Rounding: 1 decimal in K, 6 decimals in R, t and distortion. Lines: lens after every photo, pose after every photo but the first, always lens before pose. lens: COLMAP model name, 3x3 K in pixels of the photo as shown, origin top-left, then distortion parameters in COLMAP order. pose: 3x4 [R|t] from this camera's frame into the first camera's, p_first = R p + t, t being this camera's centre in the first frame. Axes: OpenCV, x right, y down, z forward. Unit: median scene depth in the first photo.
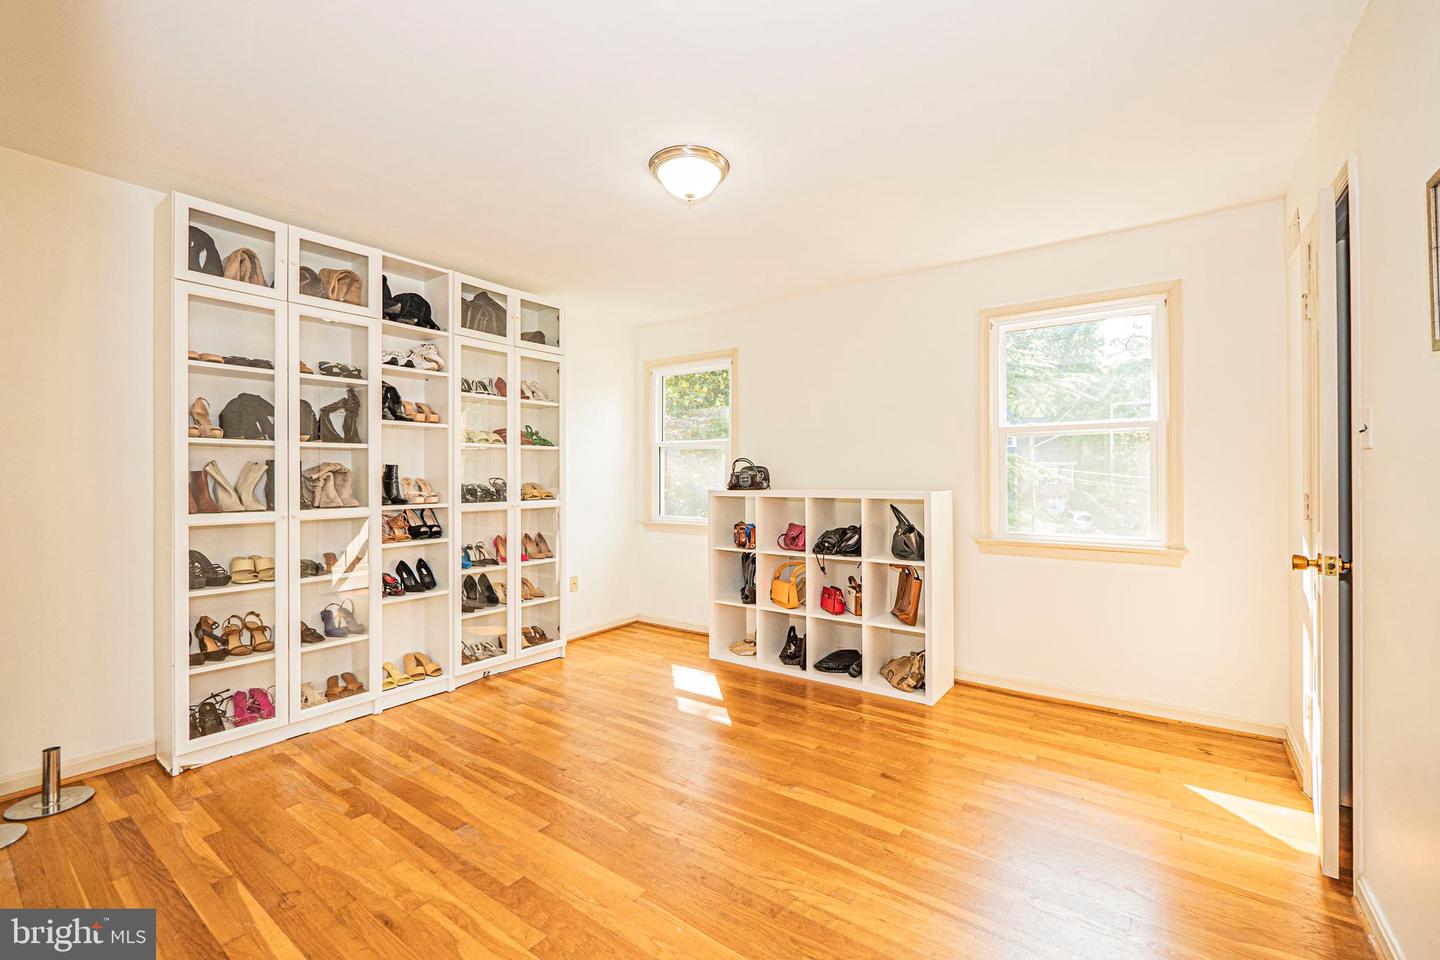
lens RADIAL K [[608.0, 0, 719.2], [0, 608.0, 476.0], [0, 0, 1]] dist [-0.005740, 0.000432]
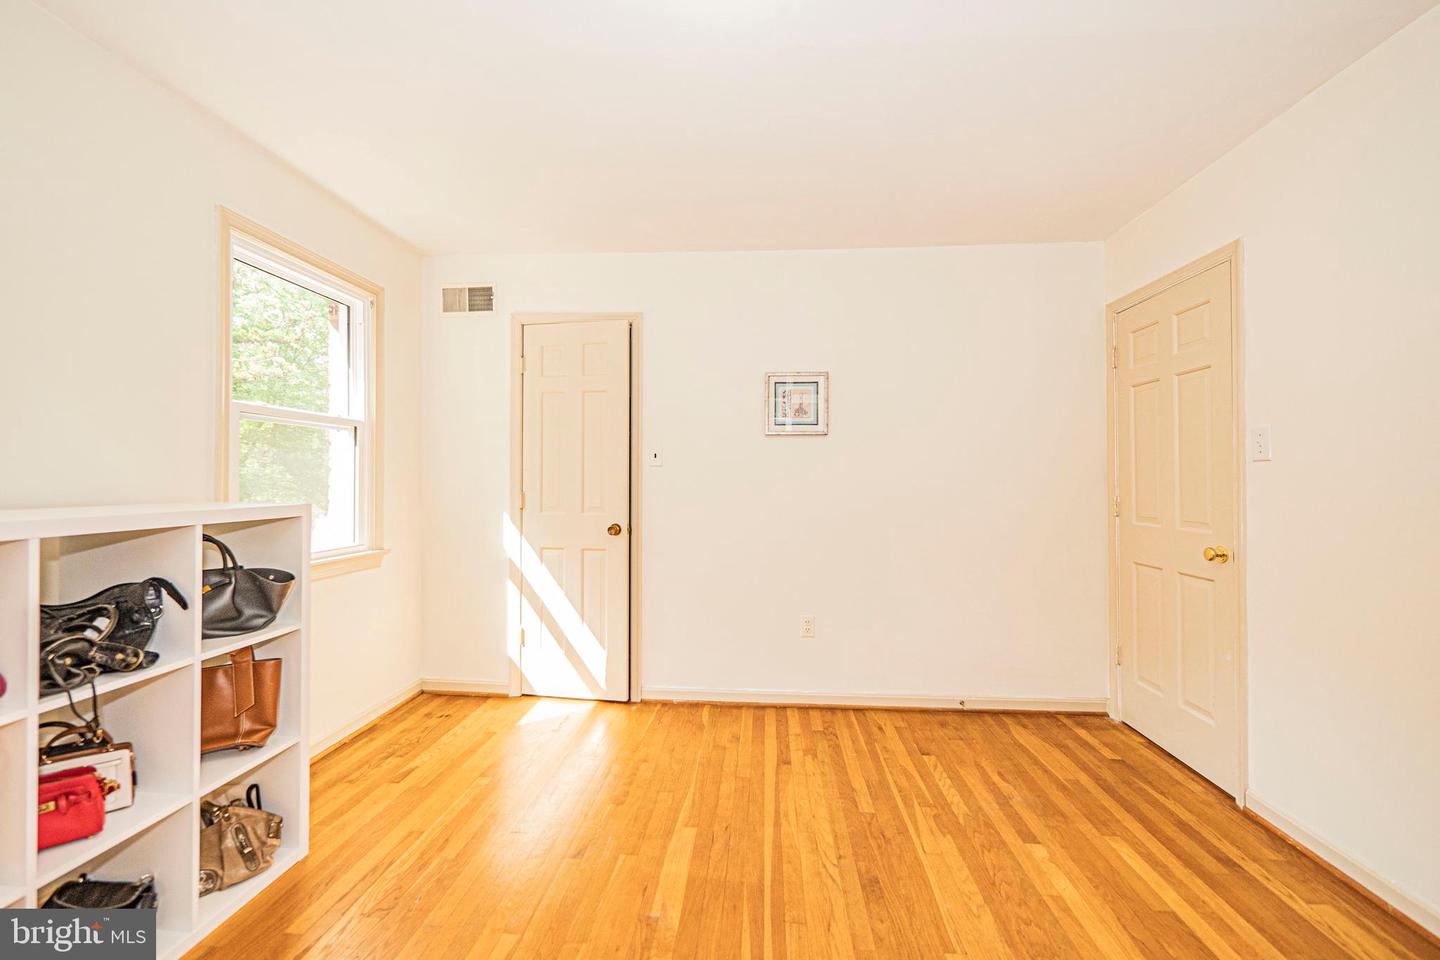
lens RADIAL K [[608.0, 0, 719.2], [0, 608.0, 476.0], [0, 0, 1]] dist [-0.005740, 0.000432]
pose [[-0.539039, 0.005349, 0.842264, -0.451414], [-0.005008, 0.999942, -0.009555, 0.003505], [-0.842266, -0.009369, -0.538981, 1.158097]]
